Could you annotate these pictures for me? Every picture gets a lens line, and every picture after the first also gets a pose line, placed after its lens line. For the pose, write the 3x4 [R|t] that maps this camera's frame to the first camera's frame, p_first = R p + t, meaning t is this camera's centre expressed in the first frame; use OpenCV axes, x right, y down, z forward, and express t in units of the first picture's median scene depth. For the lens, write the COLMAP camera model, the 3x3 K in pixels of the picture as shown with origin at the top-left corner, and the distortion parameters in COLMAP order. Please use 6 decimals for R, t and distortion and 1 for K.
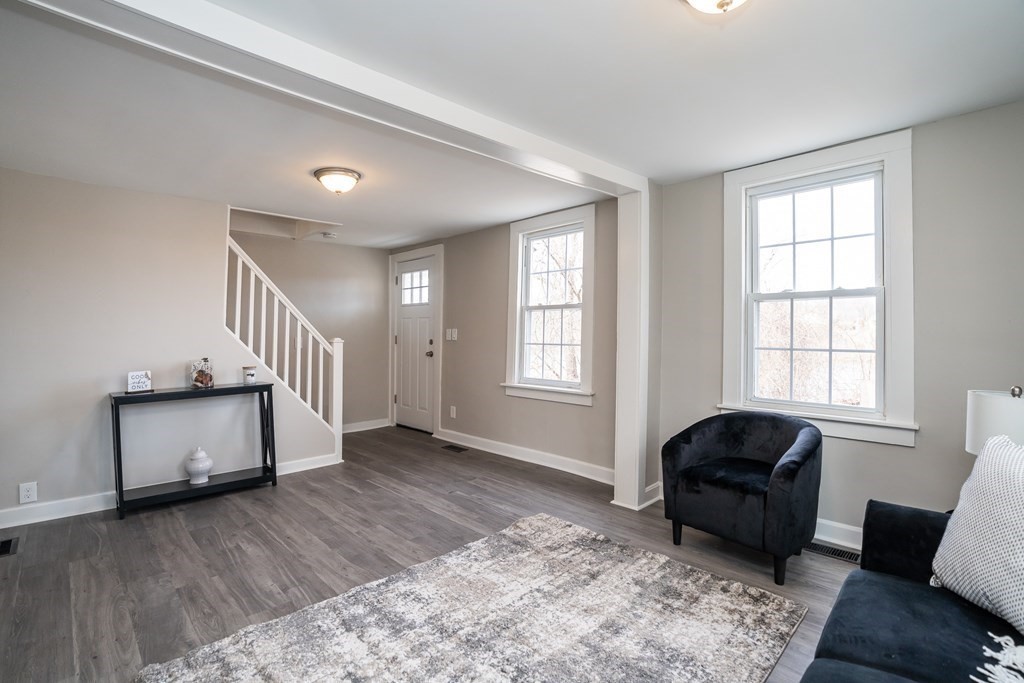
lens RADIAL K [[471.5, 0, 489.2], [0, 471.5, 333.3], [0, 0, 1]] dist [-0.052503, 0.021639]
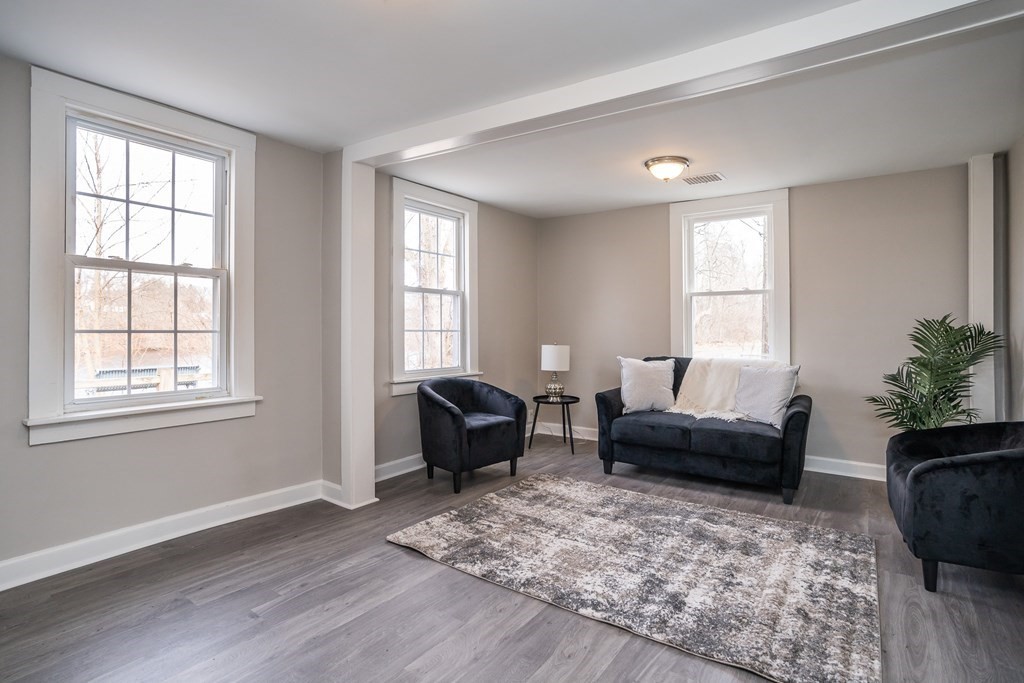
lens RADIAL K [[514.6, 0, 529.9], [0, 514.6, 322.8], [0, 0, 1]] dist [-0.019472, 0.000889]
pose [[-0.221737, 0.002943, 0.975102, -0.681916], [-0.013838, 0.999885, -0.006165, 0.012679], [-0.975008, -0.014860, -0.221671, 0.808975]]
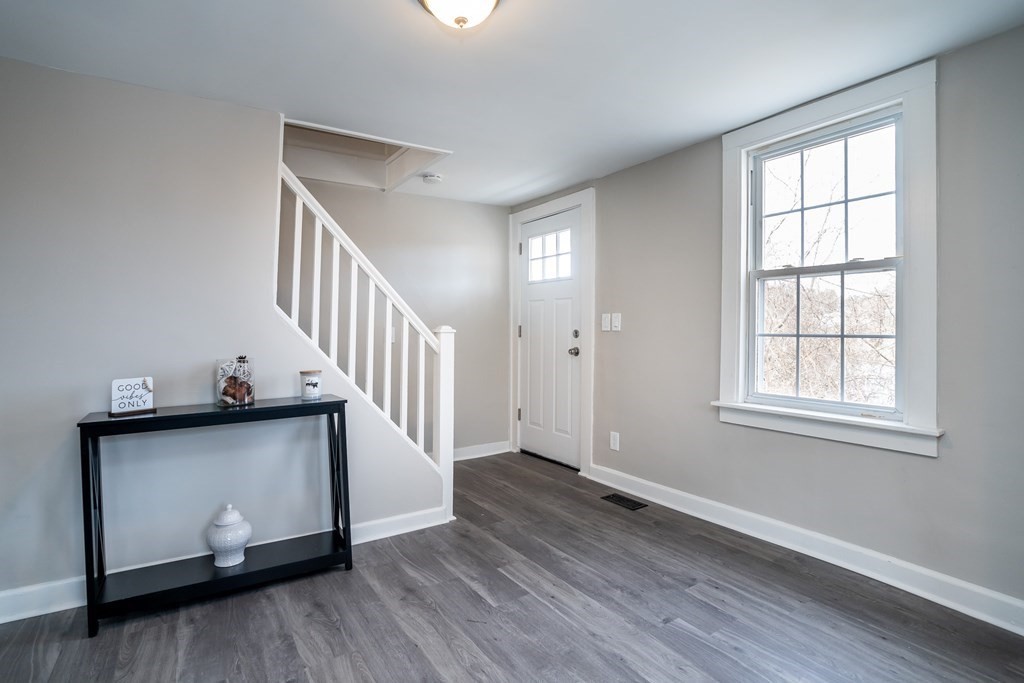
lens RADIAL K [[493.1, 0, 486.5], [0, 493.1, 322.5], [0, 0, 1]] dist [-0.033154, 0.000686]
pose [[0.980184, -0.004679, -0.198034, -0.164362], [0.001906, 0.999897, -0.014192, 0.018174], [0.198080, 0.013533, 0.980092, 0.422467]]
